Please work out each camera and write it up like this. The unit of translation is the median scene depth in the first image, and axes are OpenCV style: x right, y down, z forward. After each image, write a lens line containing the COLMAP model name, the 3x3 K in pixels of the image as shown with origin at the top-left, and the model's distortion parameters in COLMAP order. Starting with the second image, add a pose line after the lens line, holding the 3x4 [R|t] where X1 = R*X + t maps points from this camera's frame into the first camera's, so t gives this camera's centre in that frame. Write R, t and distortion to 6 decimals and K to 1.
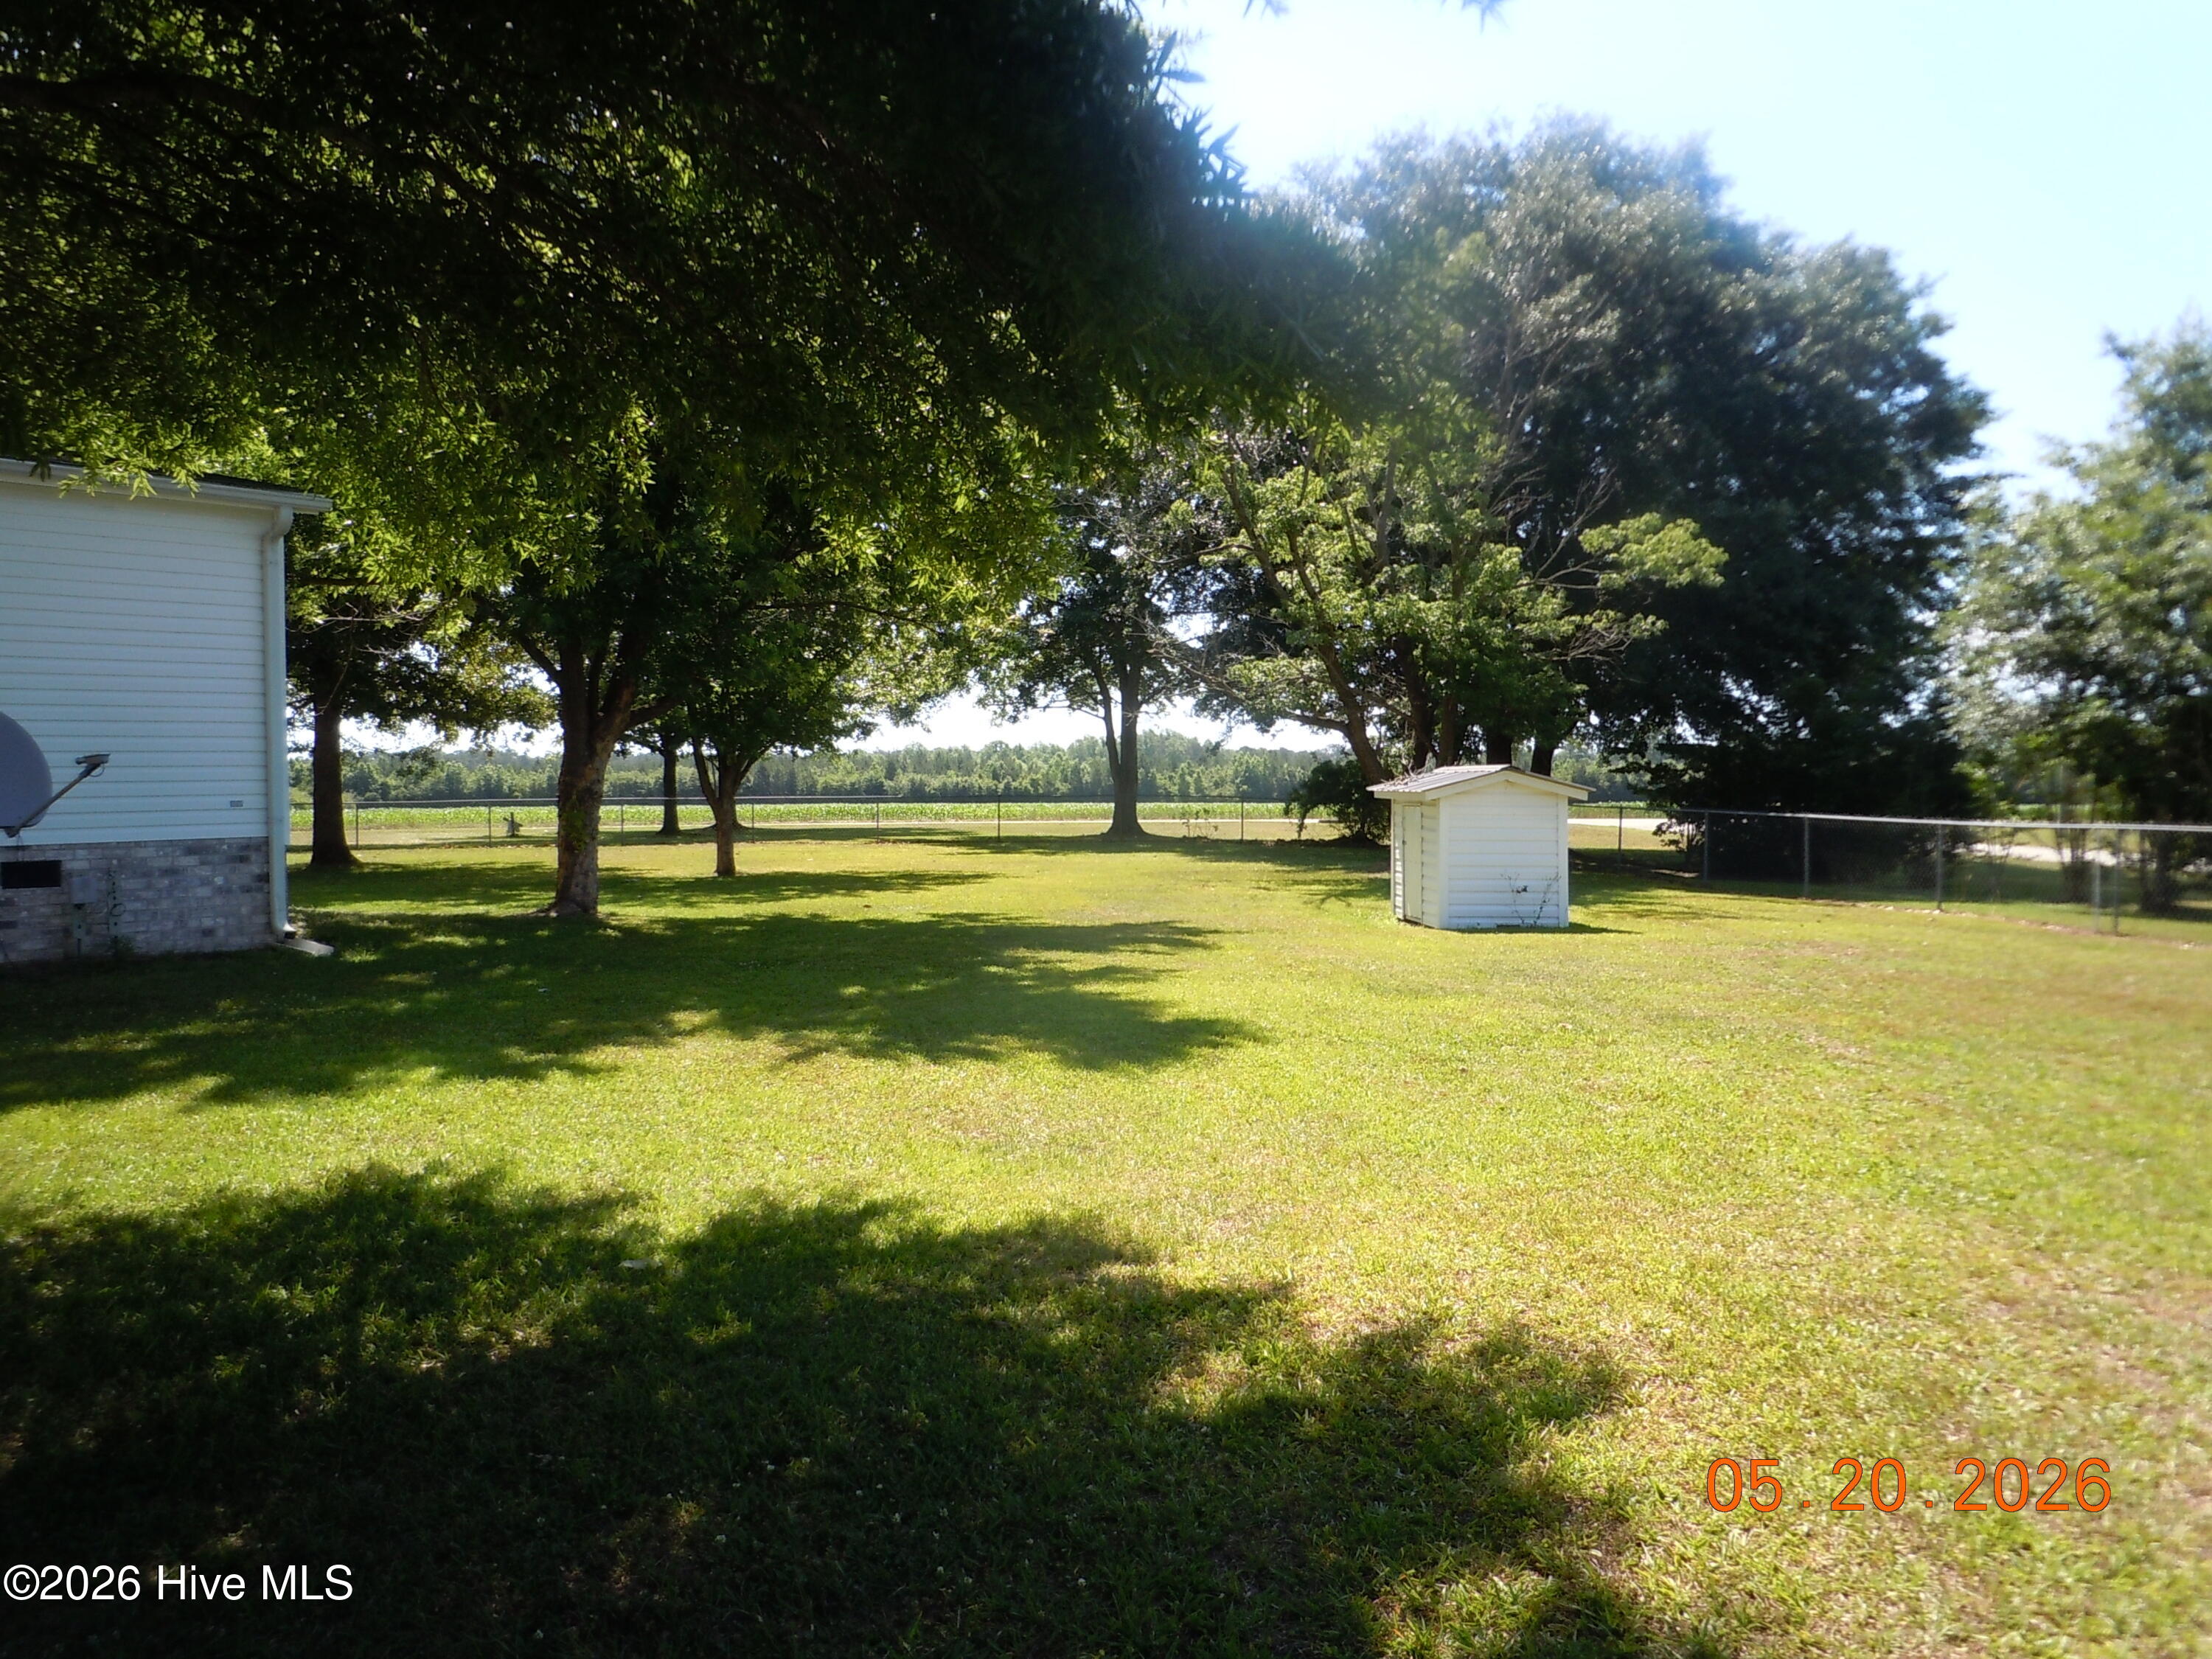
lens RADIAL K [[1887.9, 0, 1075.3], [0, 1887.9, 820.0], [0, 0, 1]] dist [0.056912, -0.105666]
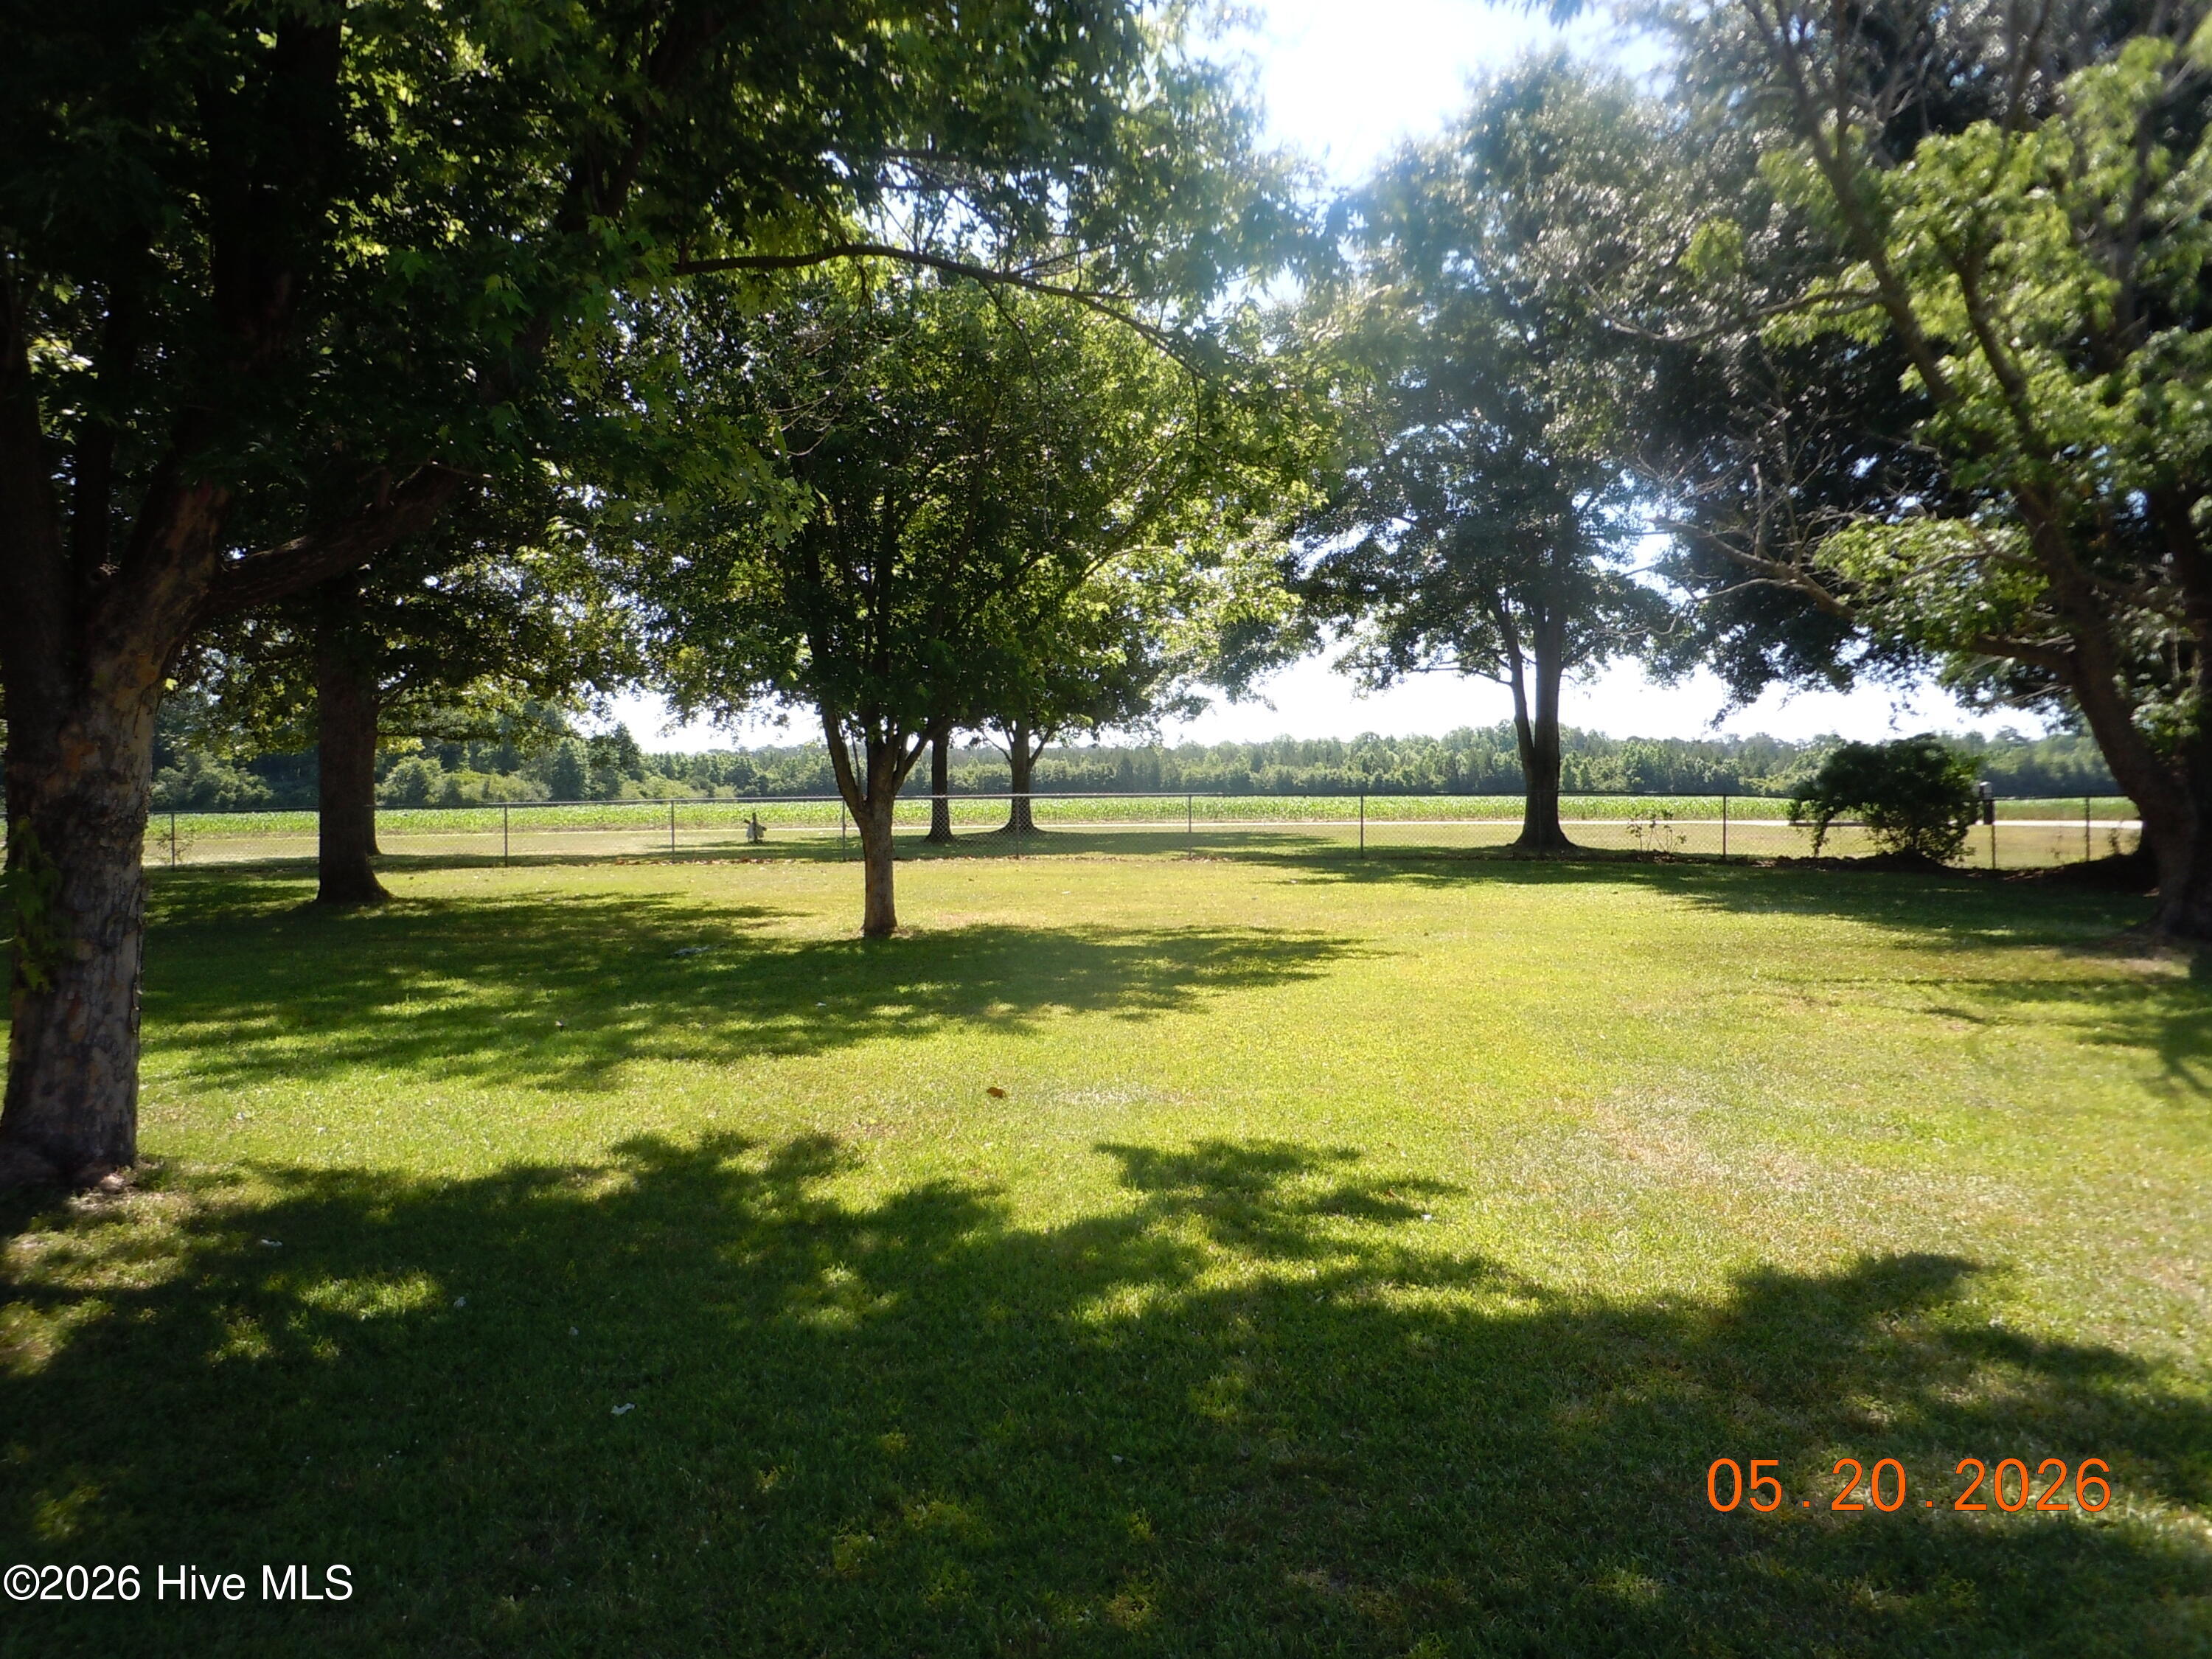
lens RADIAL K [[1887.9, 0, 1075.3], [0, 1887.9, 820.0], [0, 0, 1]] dist [0.056912, -0.105666]
pose [[0.981046, 0.003418, -0.193747, -0.007289], [-0.002646, 0.999987, 0.004243, -0.004511], [0.193759, -0.003650, 0.981042, 0.242824]]
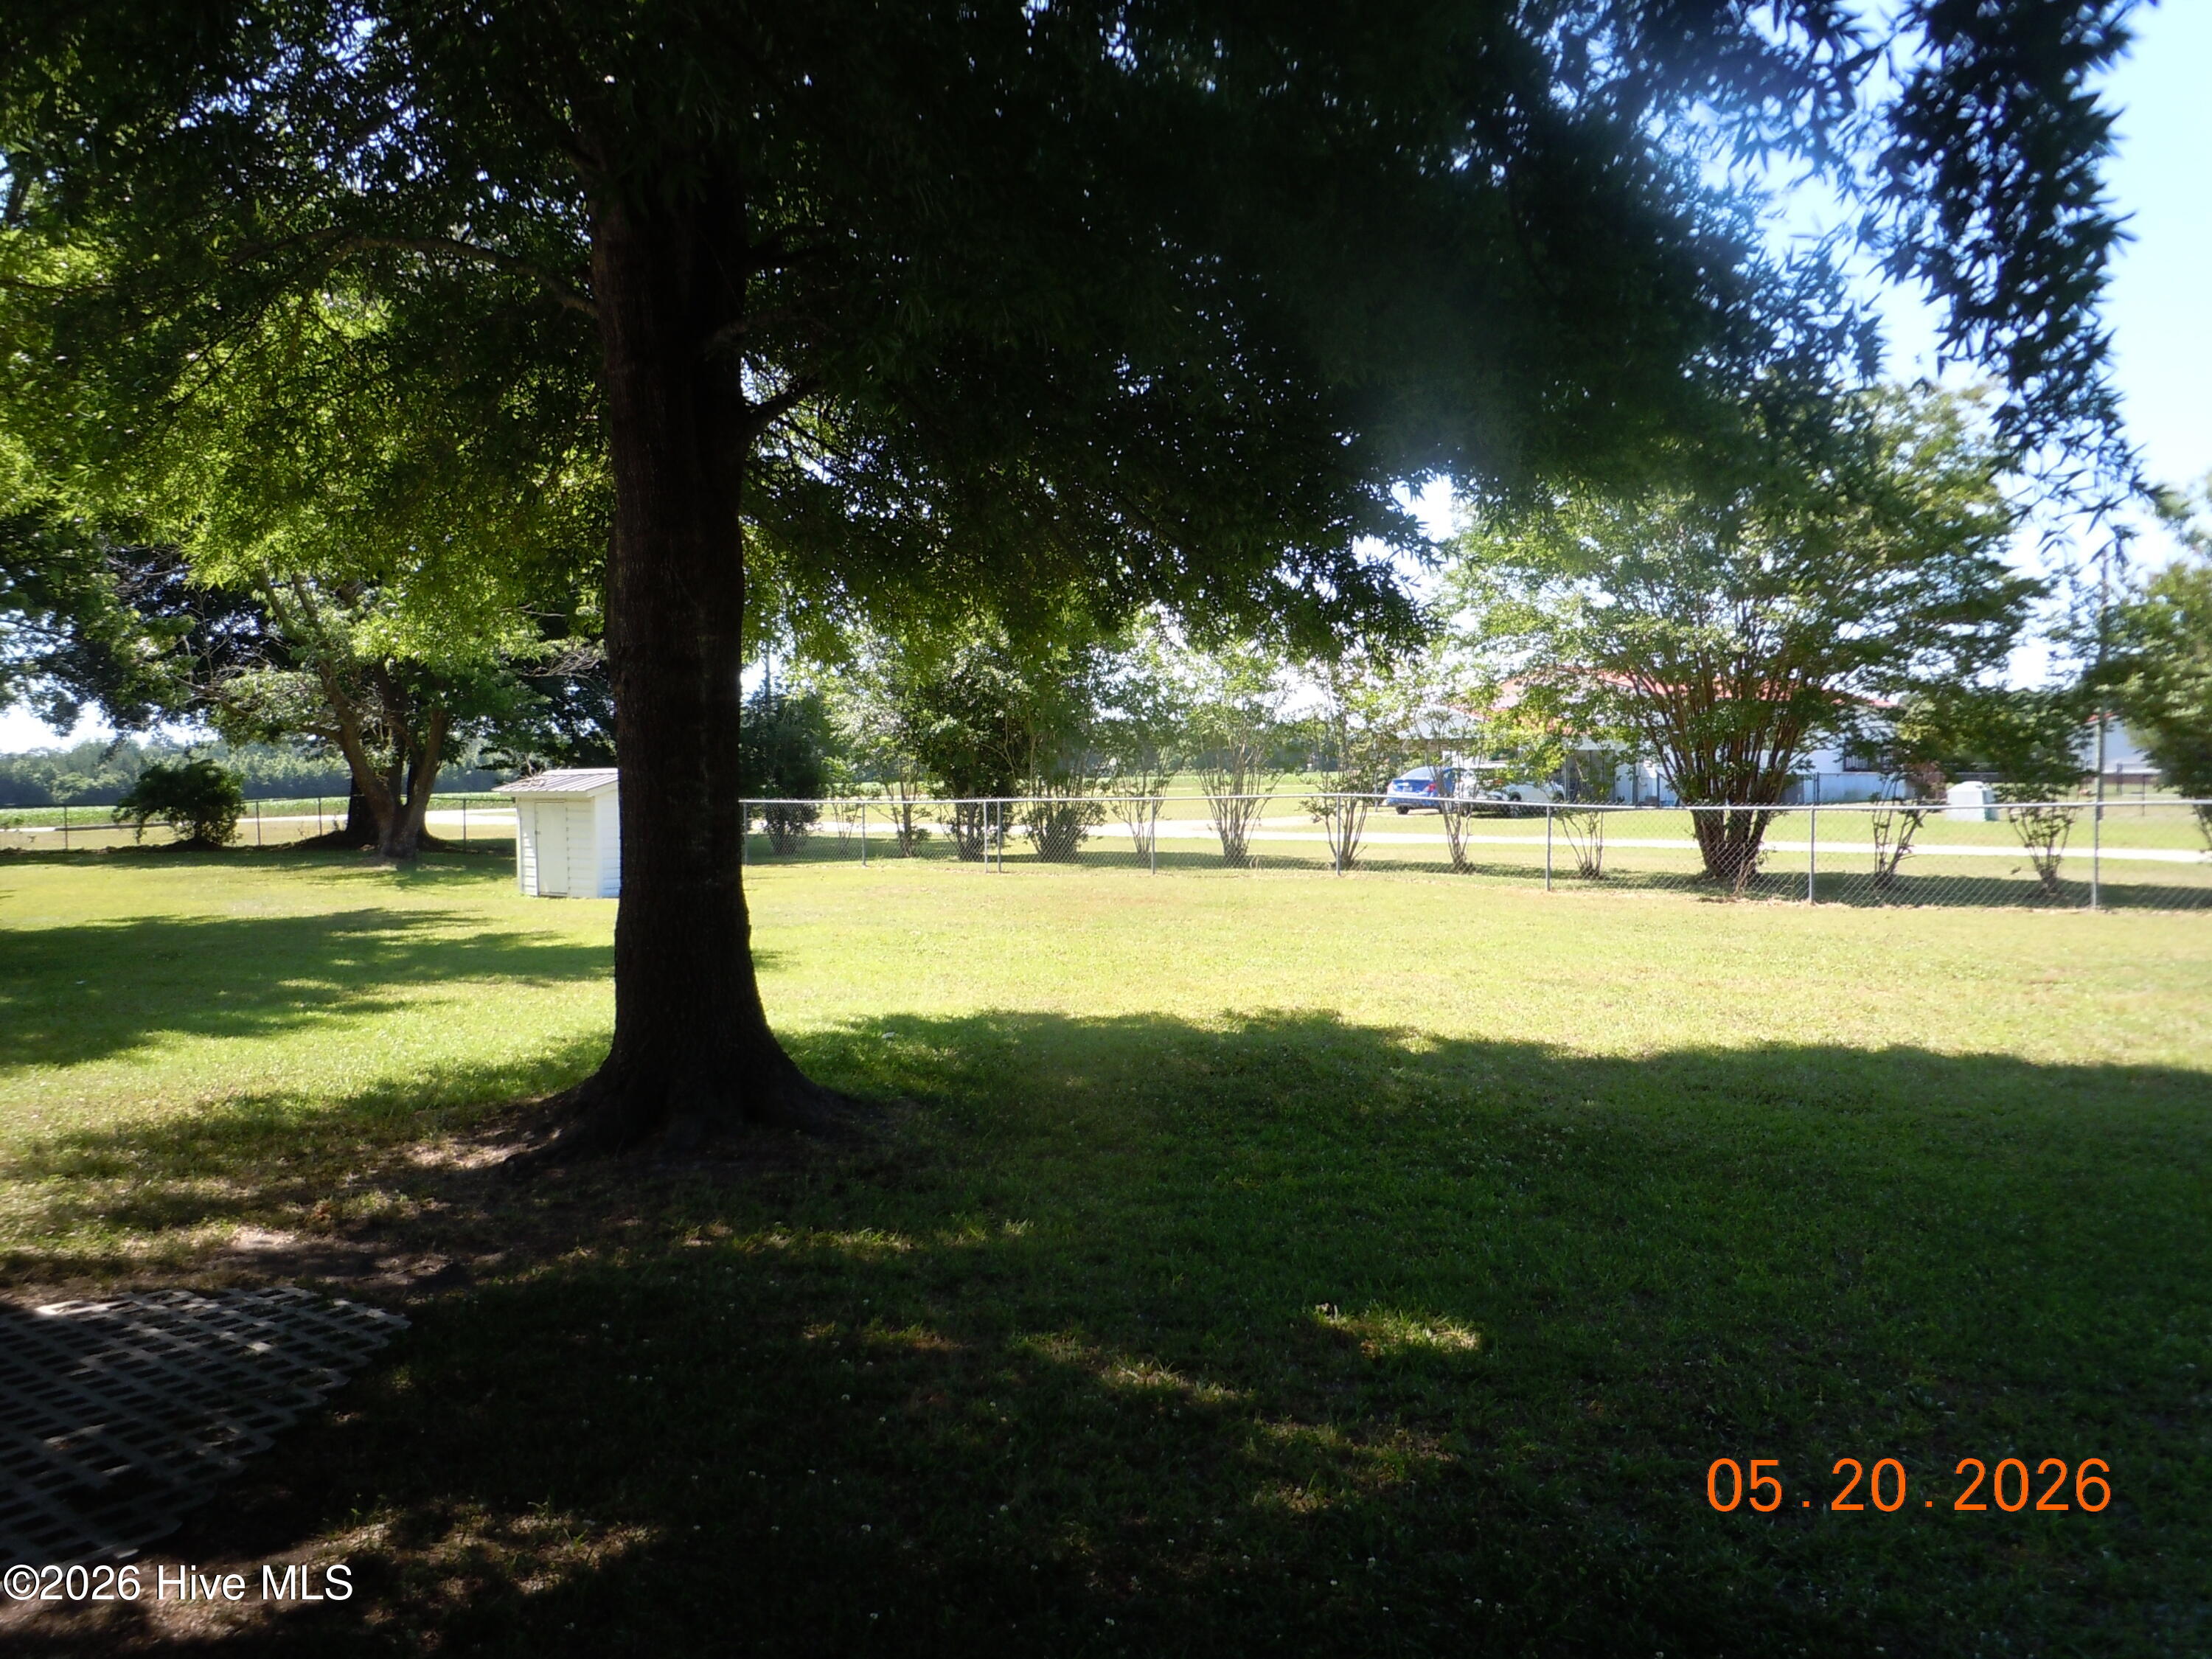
lens RADIAL K [[1887.9, 0, 1075.3], [0, 1887.9, 820.0], [0, 0, 1]] dist [0.056912, -0.105666]
pose [[0.755816, -0.046557, 0.653127, -0.131964], [0.042155, 0.998860, 0.022419, -0.004105], [-0.653426, 0.010588, 0.756917, -0.052121]]
